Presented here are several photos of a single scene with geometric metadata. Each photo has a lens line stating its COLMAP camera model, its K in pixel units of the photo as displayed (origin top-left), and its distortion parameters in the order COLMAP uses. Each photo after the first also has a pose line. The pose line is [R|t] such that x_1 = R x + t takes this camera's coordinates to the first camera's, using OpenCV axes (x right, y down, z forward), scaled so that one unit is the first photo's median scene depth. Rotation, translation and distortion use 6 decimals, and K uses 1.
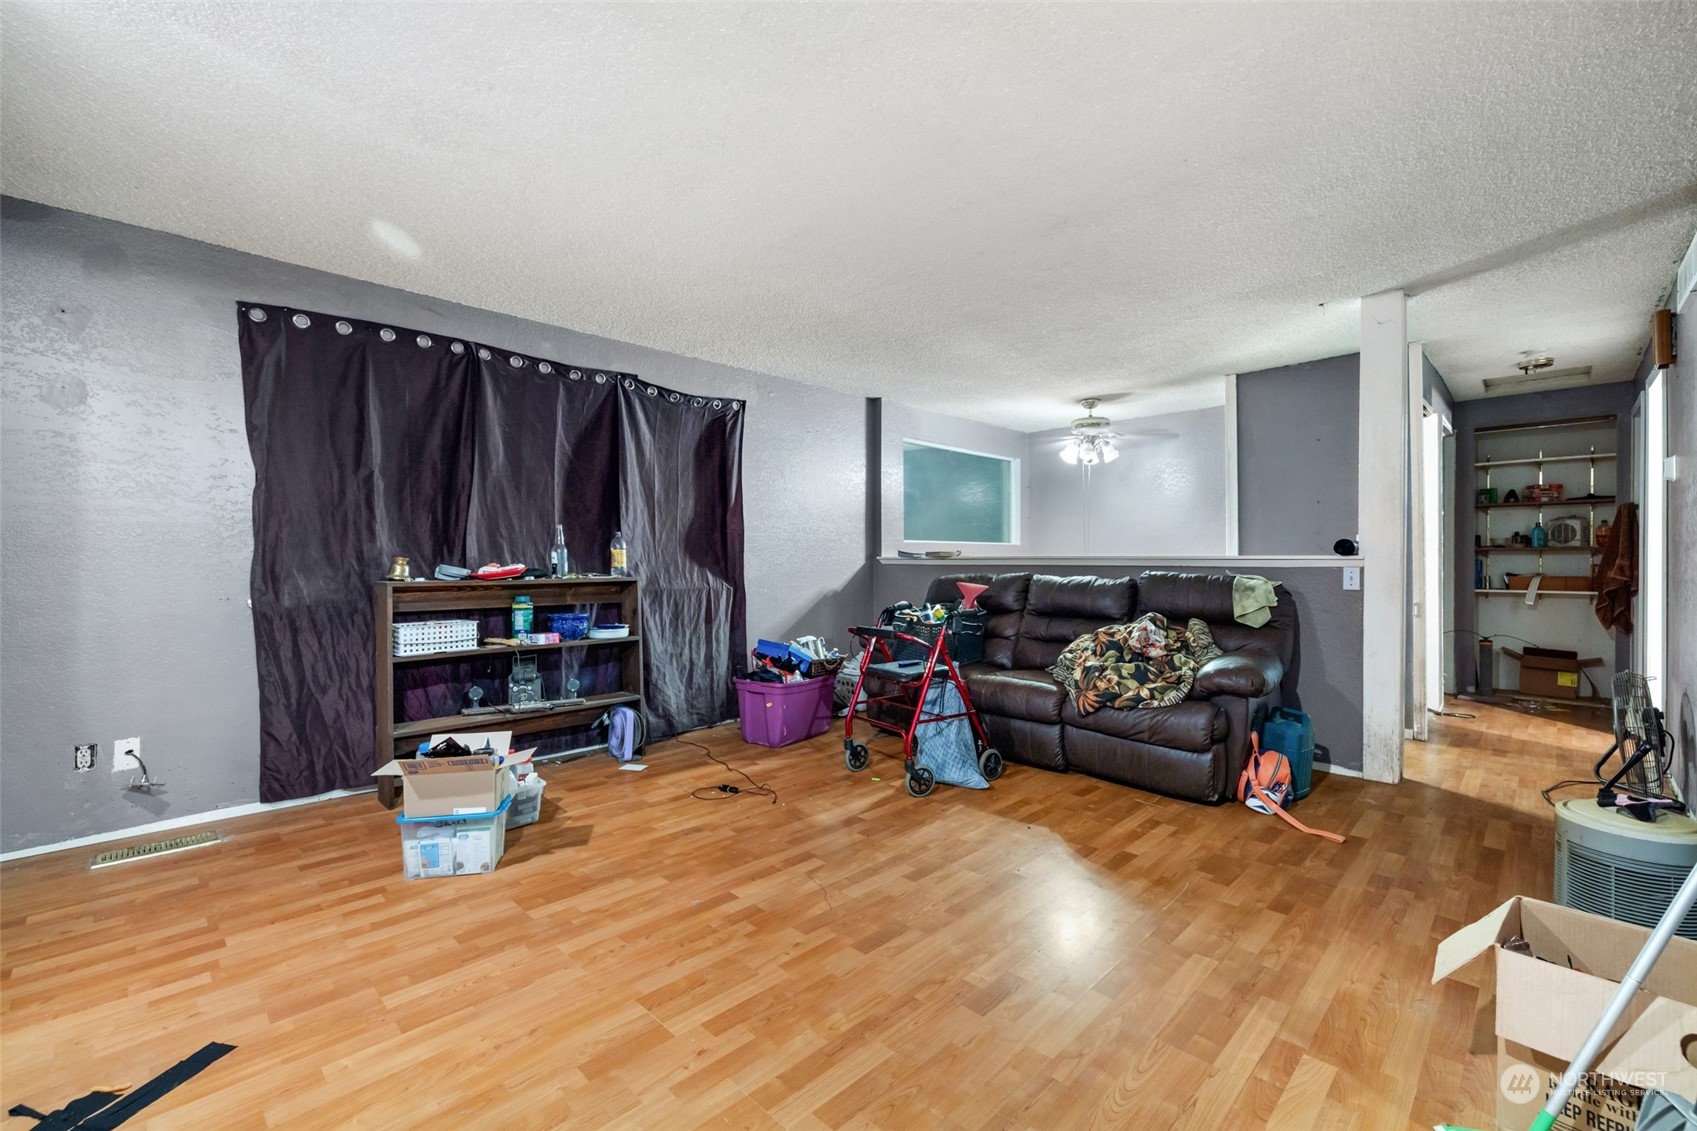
lens RADIAL K [[726.9, 0, 859.8], [0, 726.9, 560.9], [0, 0, 1]] dist [-0.000597, 0.000141]
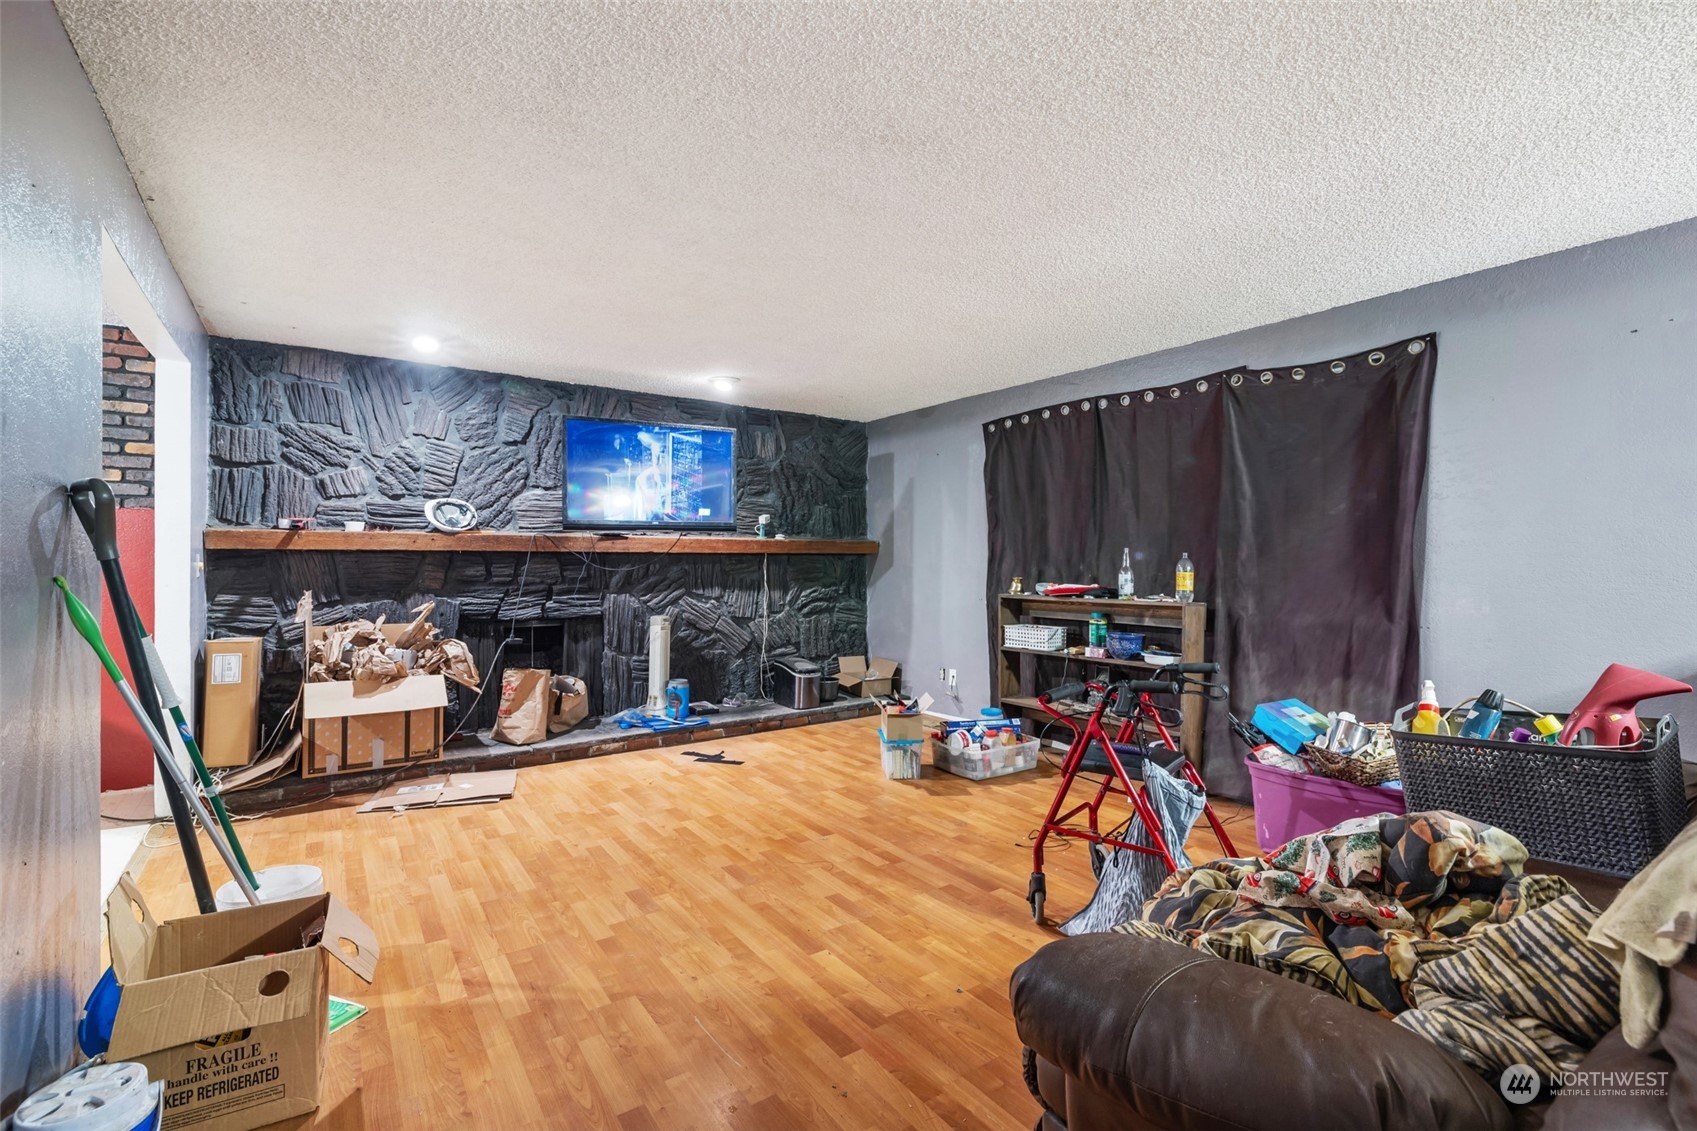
lens RADIAL K [[786.1, 0, 848.1], [0, 786.1, 568.0], [0, 0, 1]] dist [-0.017240, -0.000388]
pose [[-0.207930, 0.009467, -0.978098, 0.894216], [-0.002572, 0.999944, 0.010225, -0.036447], [0.978140, 0.004641, -0.207895, 0.963906]]
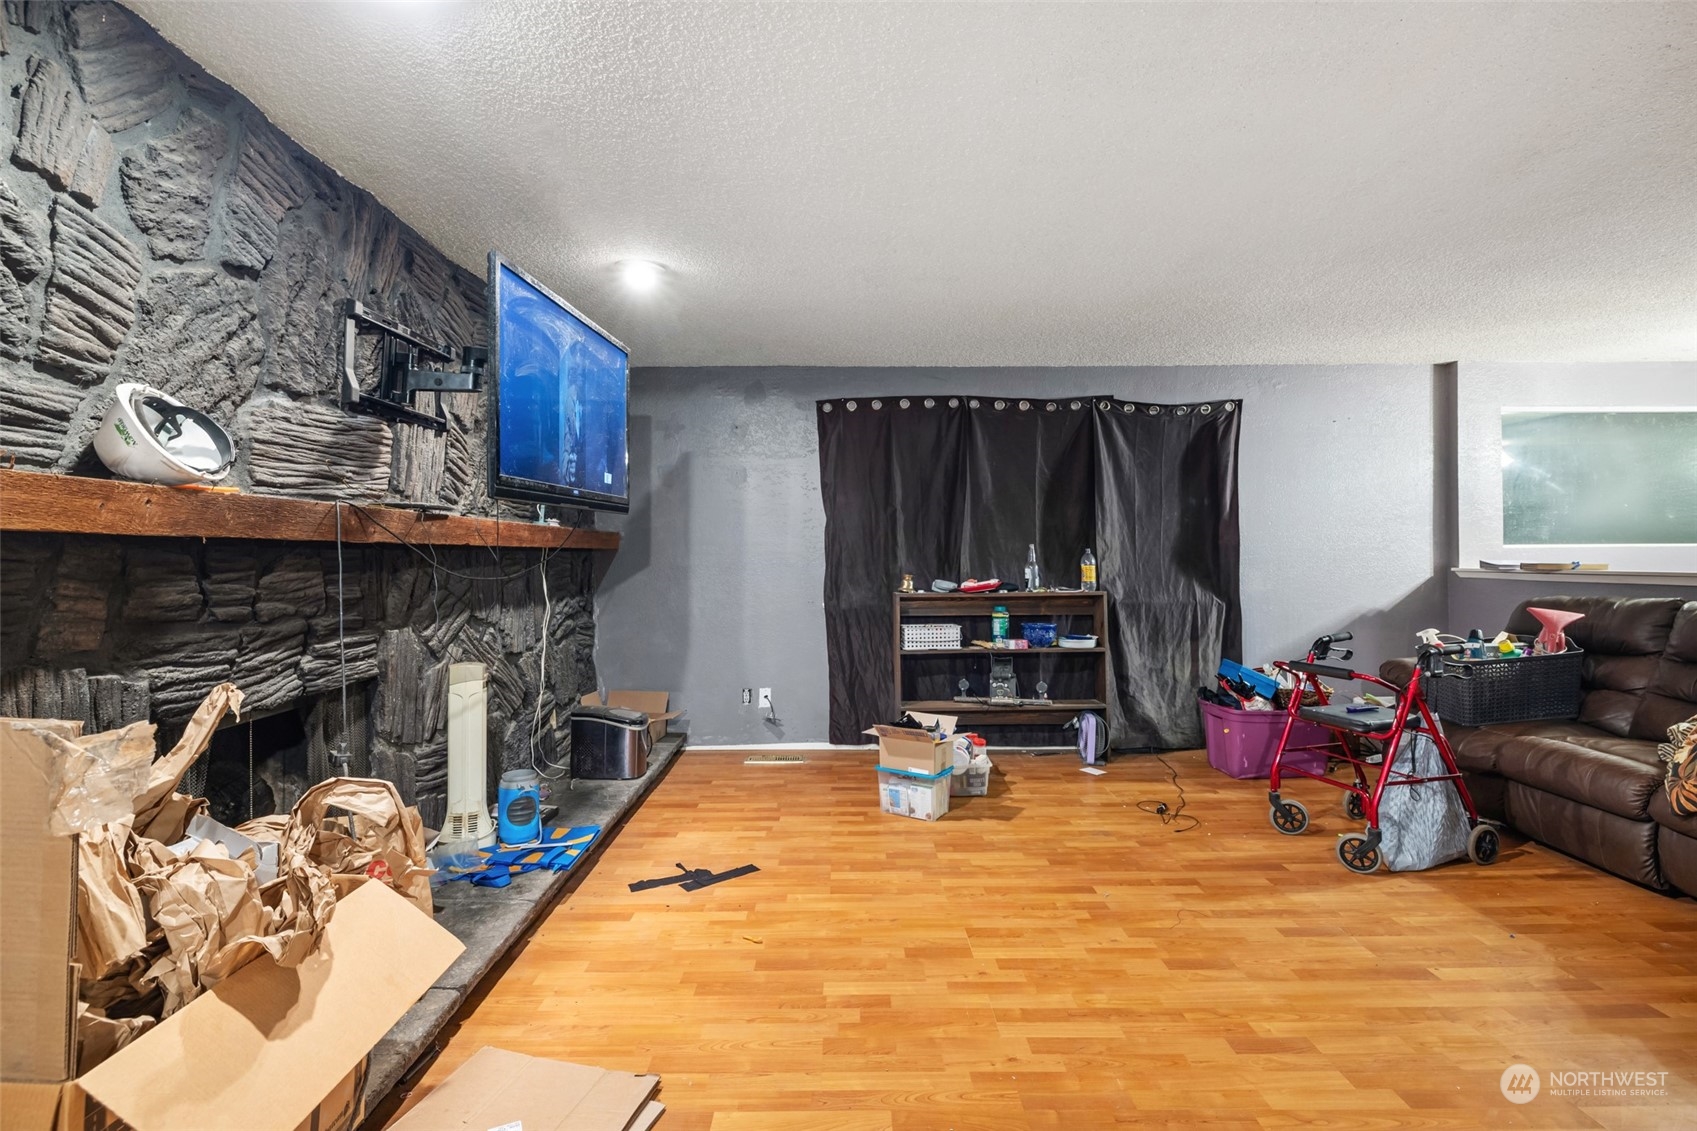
lens RADIAL K [[802.4, 0, 850.1], [0, 802.4, 554.7], [0, 0, 1]] dist [-0.006618, 0.002076]
pose [[0.703099, -0.004105, -0.711080, 0.315746], [0.004090, 0.999990, -0.001728, -0.037237], [0.711080, -0.001693, 0.703109, -0.089604]]
